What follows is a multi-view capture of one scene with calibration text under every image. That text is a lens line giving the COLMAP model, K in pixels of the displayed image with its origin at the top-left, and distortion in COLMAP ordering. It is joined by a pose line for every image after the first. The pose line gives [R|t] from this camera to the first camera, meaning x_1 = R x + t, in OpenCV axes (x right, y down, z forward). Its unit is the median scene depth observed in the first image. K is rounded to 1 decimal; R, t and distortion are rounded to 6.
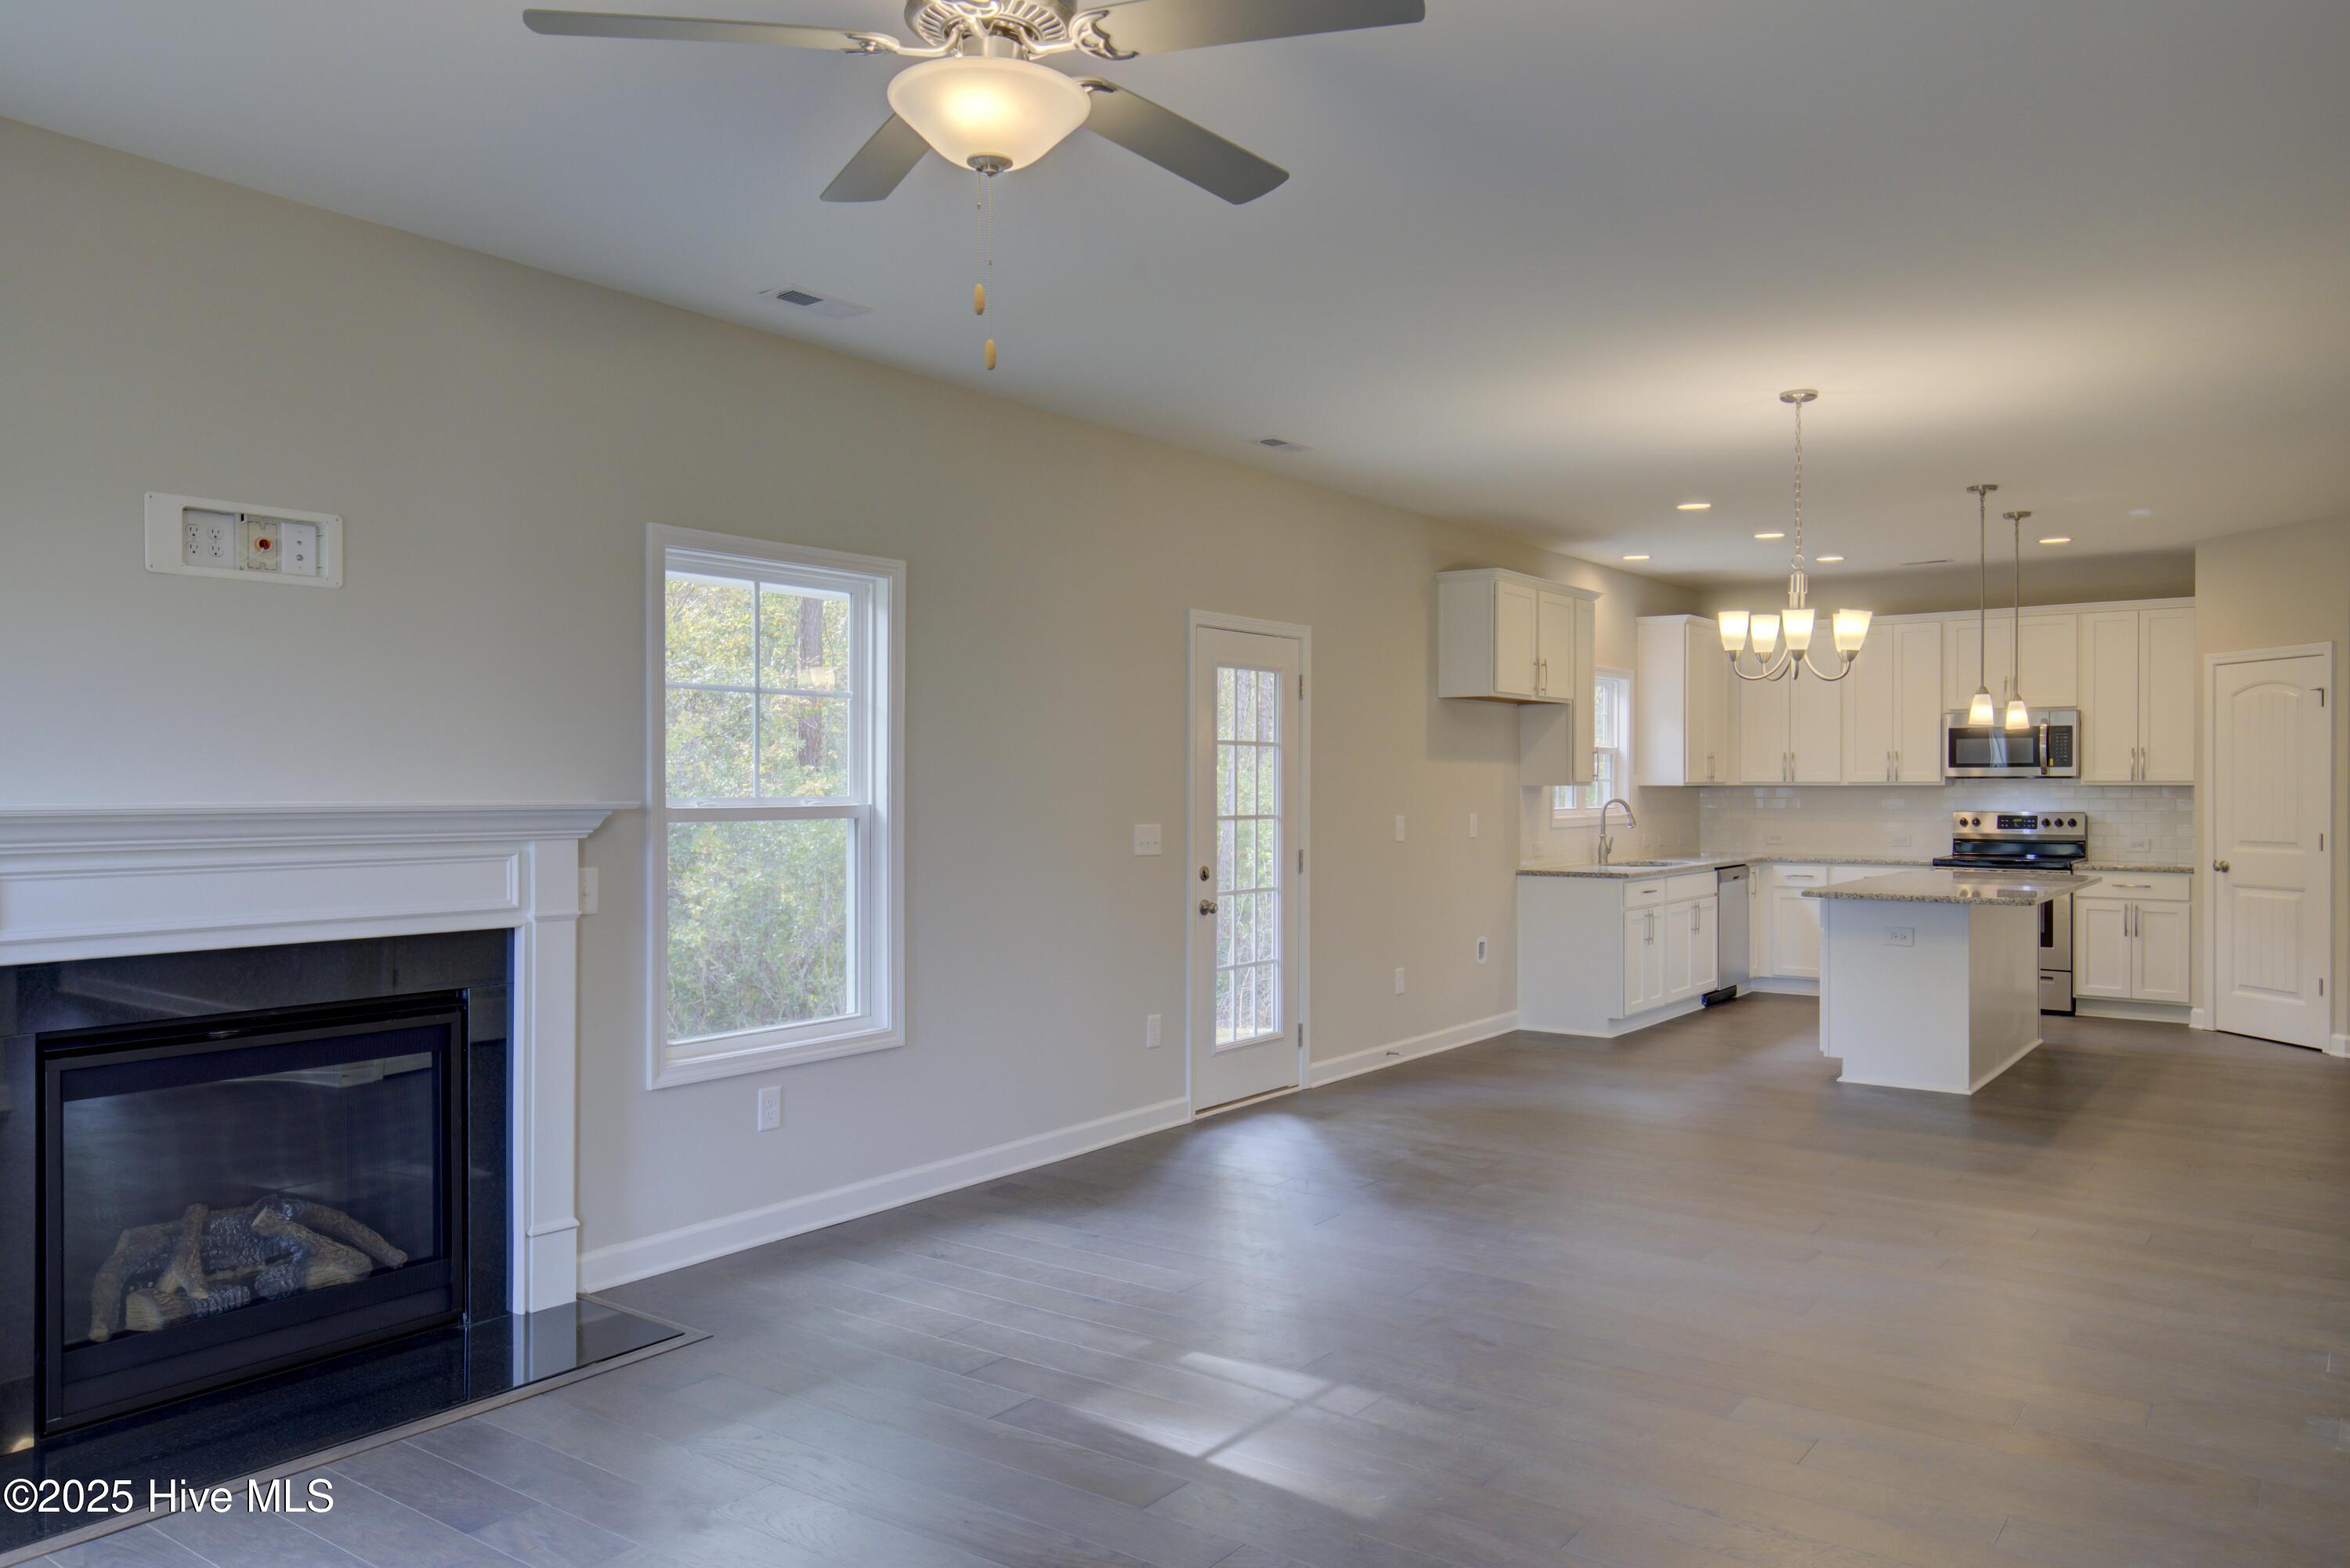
lens RADIAL K [[1668.7, 0, 1175.0], [0, 1668.7, 784.0], [0, 0, 1]] dist [0.000483, 0.000484]
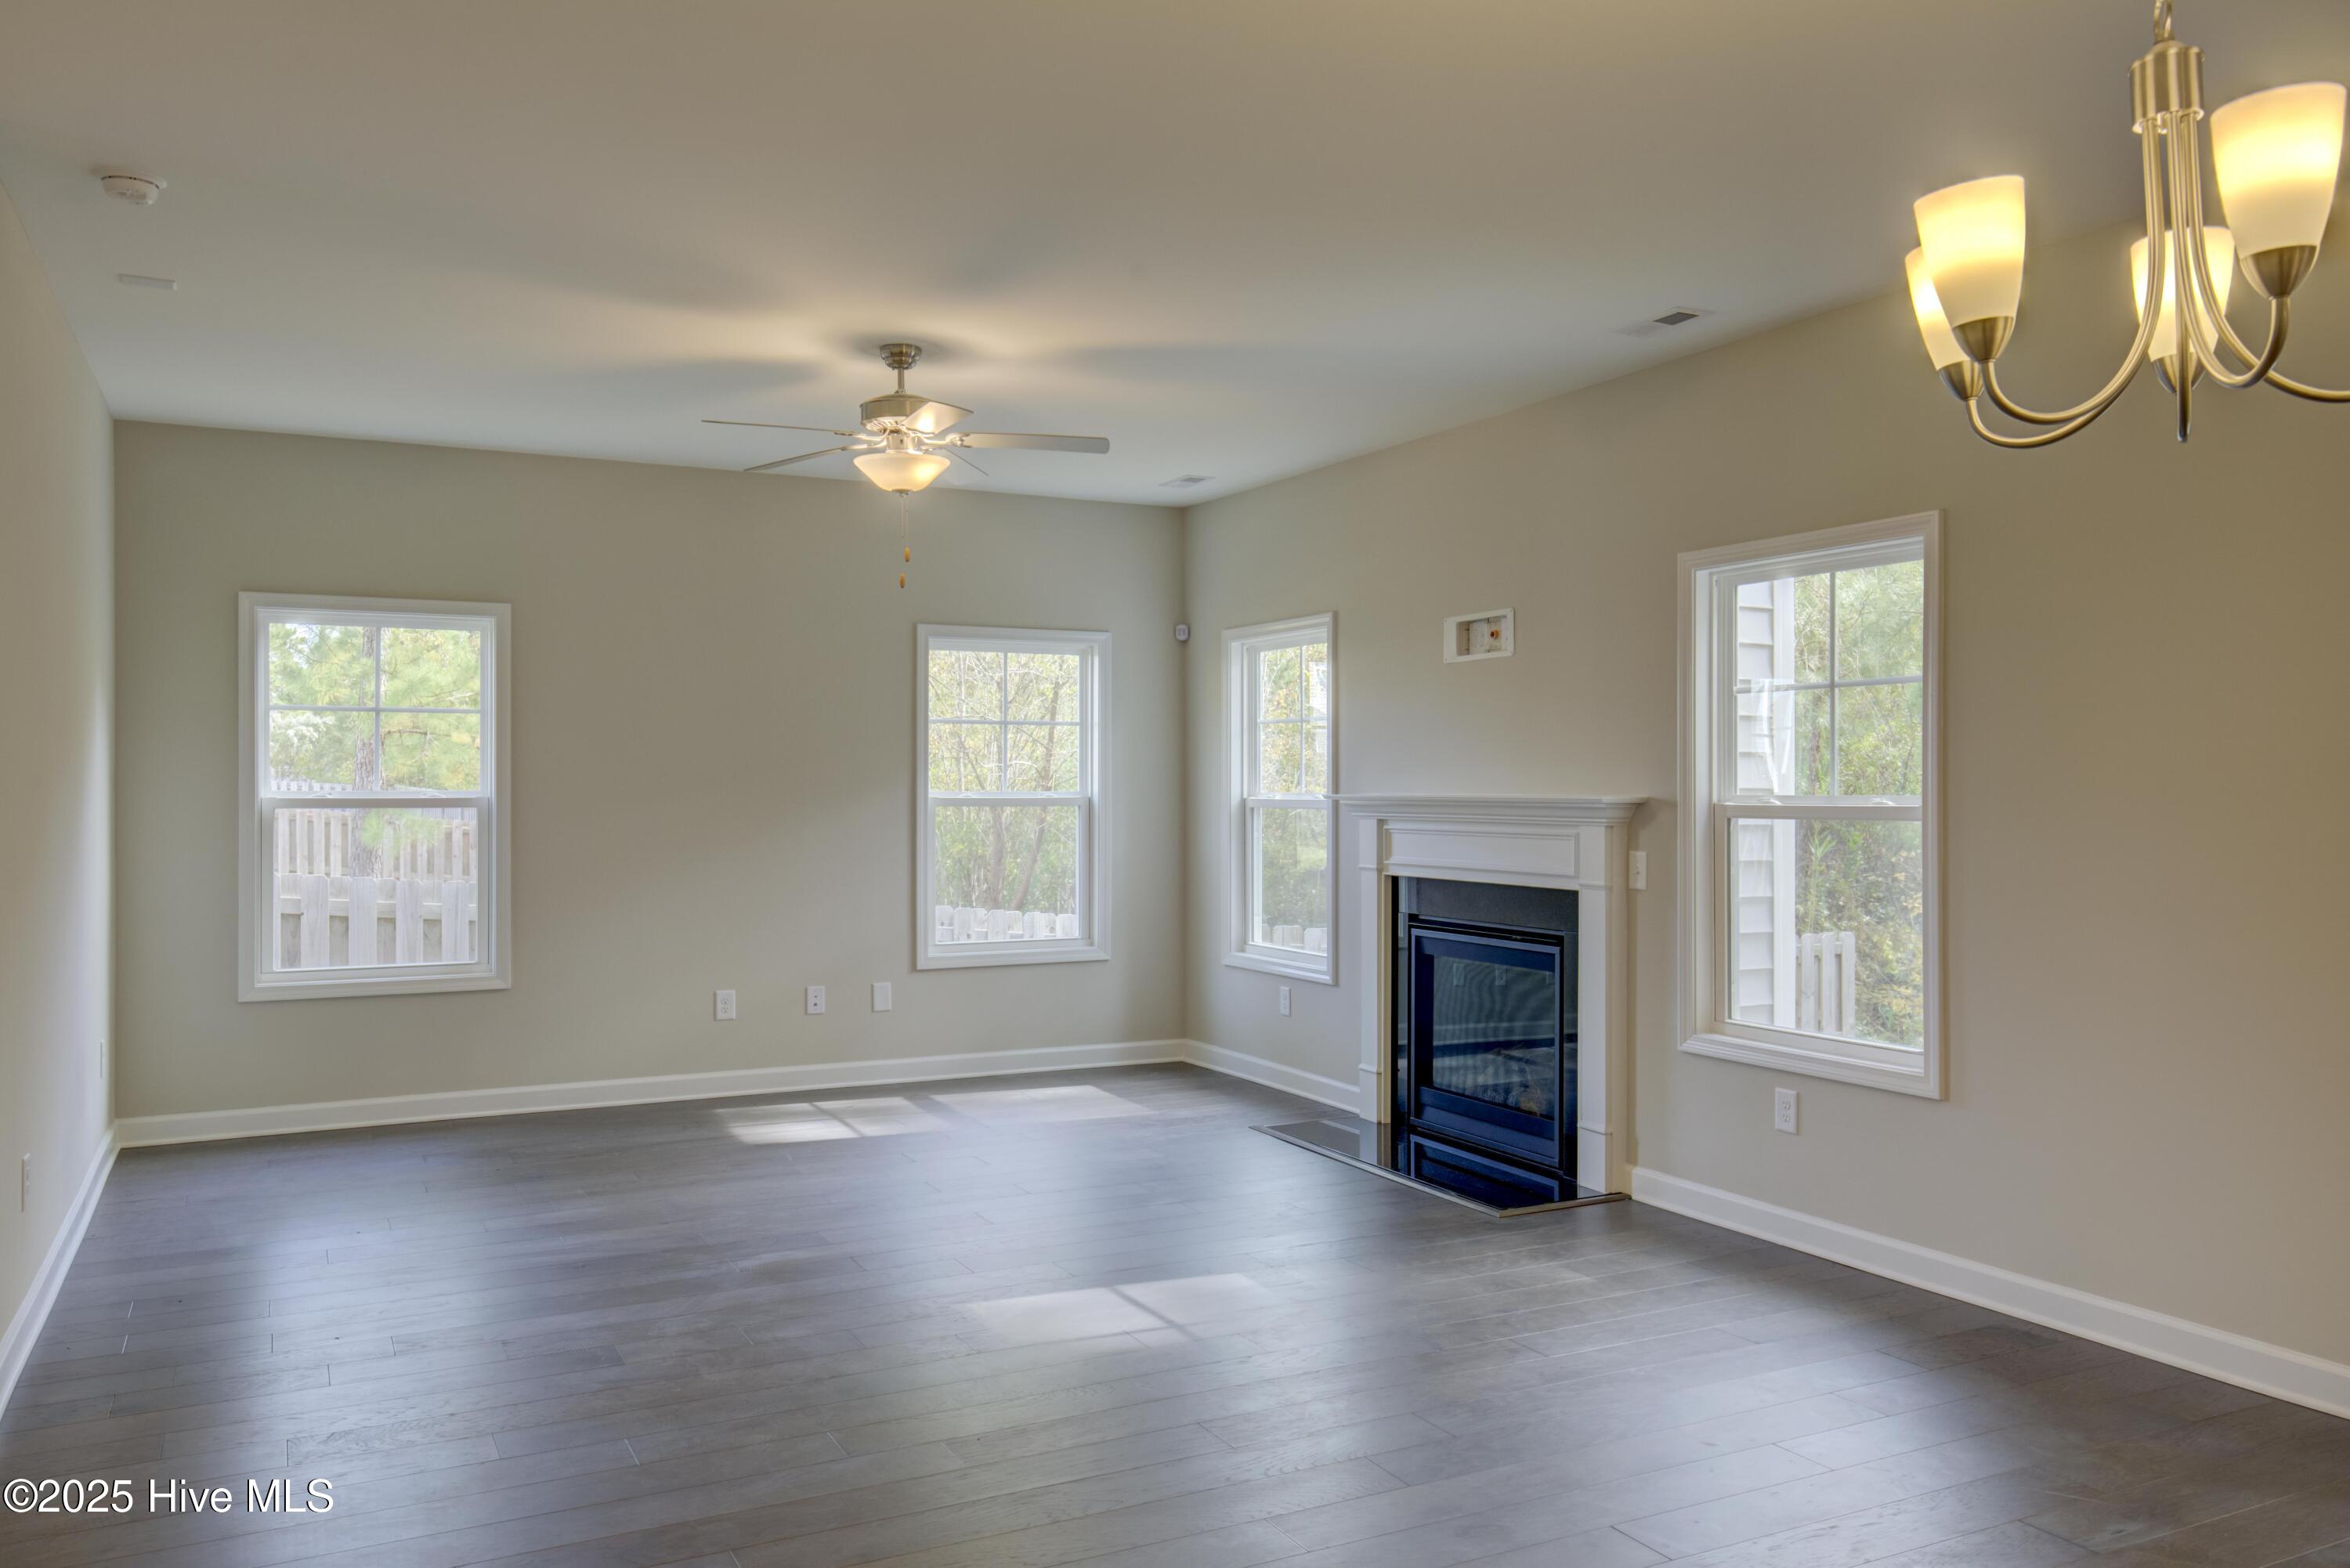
lens RADIAL K [[1775.9, 0, 1175.0], [0, 1775.9, 784.0], [0, 0, 1]] dist [0.022167, 0.000753]
pose [[-0.460531, 0.001914, -0.887642, 1.105255], [0.002775, 0.999996, 0.000717, -0.001027], [0.887639, -0.002133, -0.460534, 1.497365]]
